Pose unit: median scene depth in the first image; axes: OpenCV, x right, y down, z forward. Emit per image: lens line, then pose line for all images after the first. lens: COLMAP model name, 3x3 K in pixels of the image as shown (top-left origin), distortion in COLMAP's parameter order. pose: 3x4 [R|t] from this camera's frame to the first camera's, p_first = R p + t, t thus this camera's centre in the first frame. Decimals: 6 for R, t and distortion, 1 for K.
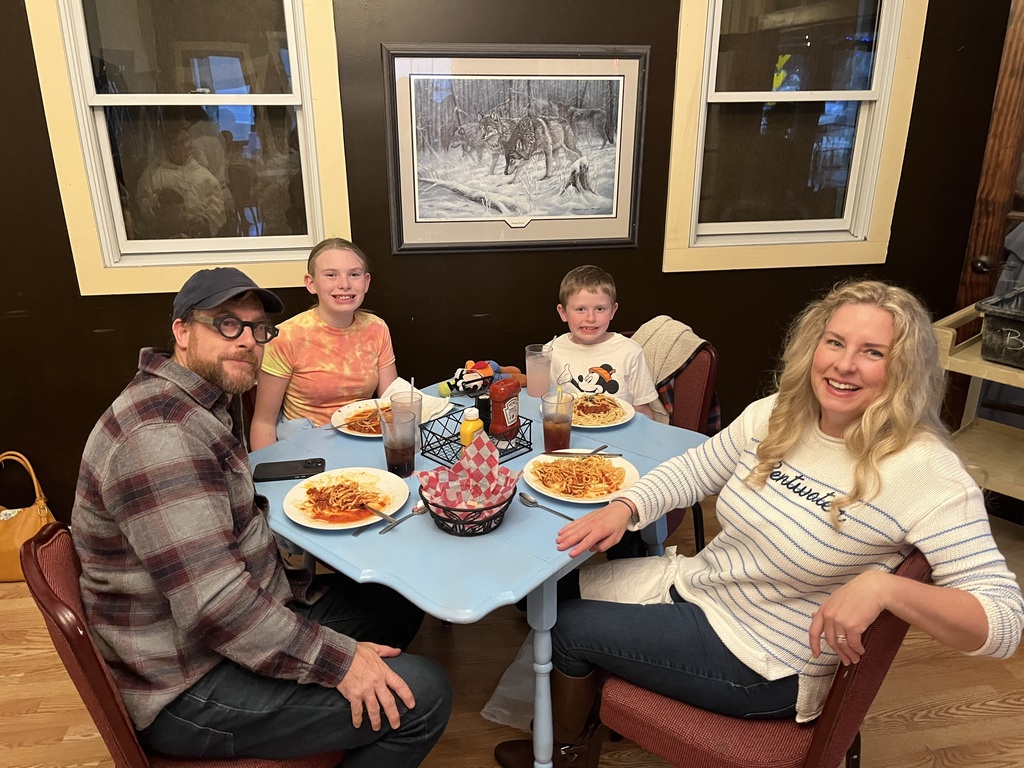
lens RADIAL K [[790.0, 0, 507.9], [0, 790.0, 385.7], [0, 0, 1]] dist [0.027138, -0.001167]
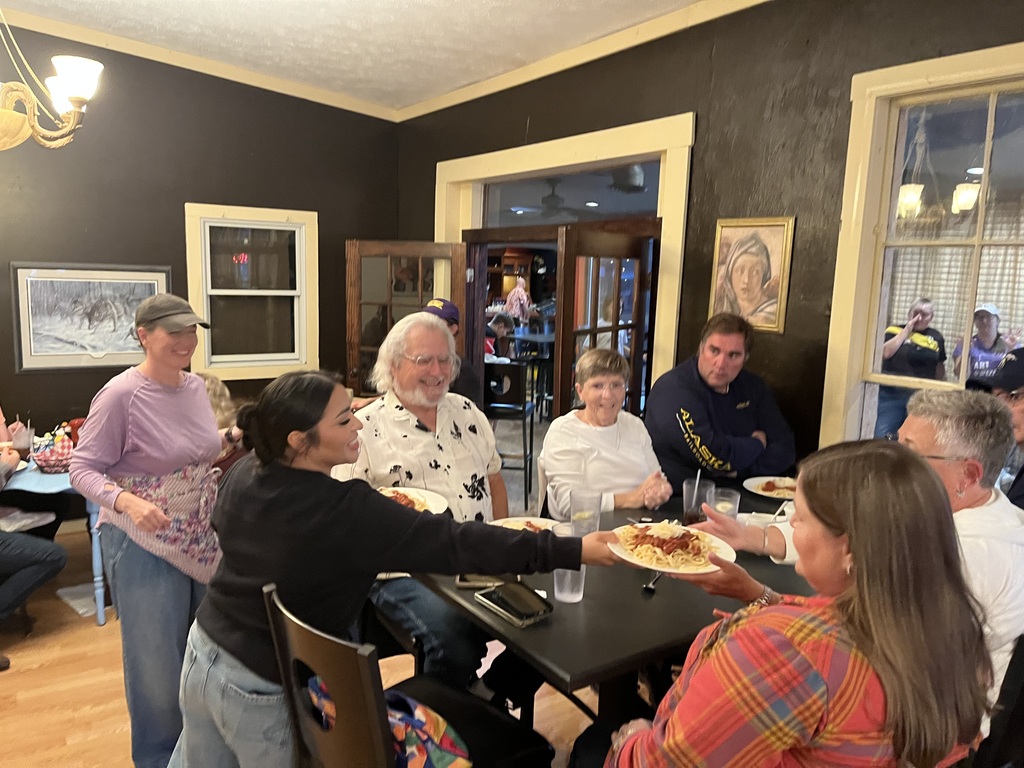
lens RADIAL K [[790.0, 0, 513.1], [0, 790.0, 385.7], [0, 0, 1]] dist [0.027138, -0.001167]
pose [[0.910530, -0.030366, 0.412327, 0.127597], [0.114602, 0.976757, -0.181140, 0.306345], [-0.397243, 0.212187, 0.892846, -1.005981]]
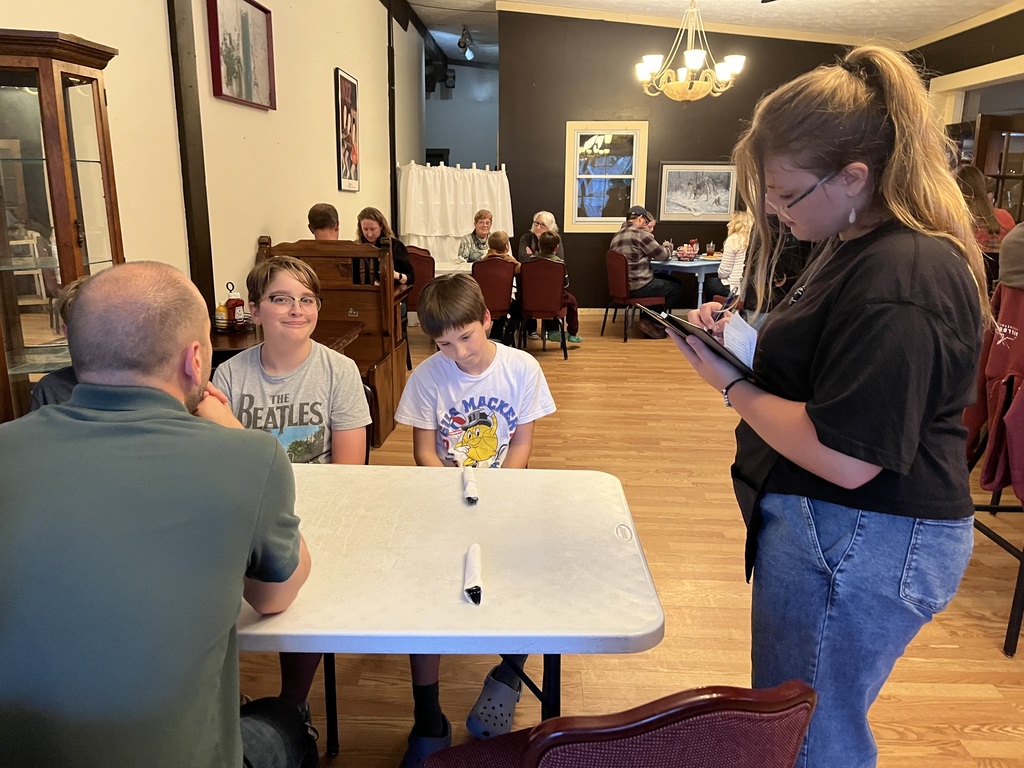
lens RADIAL K [[790.0, 0, 514.4], [0, 790.0, 384.1], [0, 0, 1]] dist [0.027138, -0.001167]
pose [[0.981193, 0.059467, -0.183640, -0.082535], [-0.080319, 0.990871, -0.108275, 0.890581], [0.175525, 0.120989, 0.977012, -2.200341]]
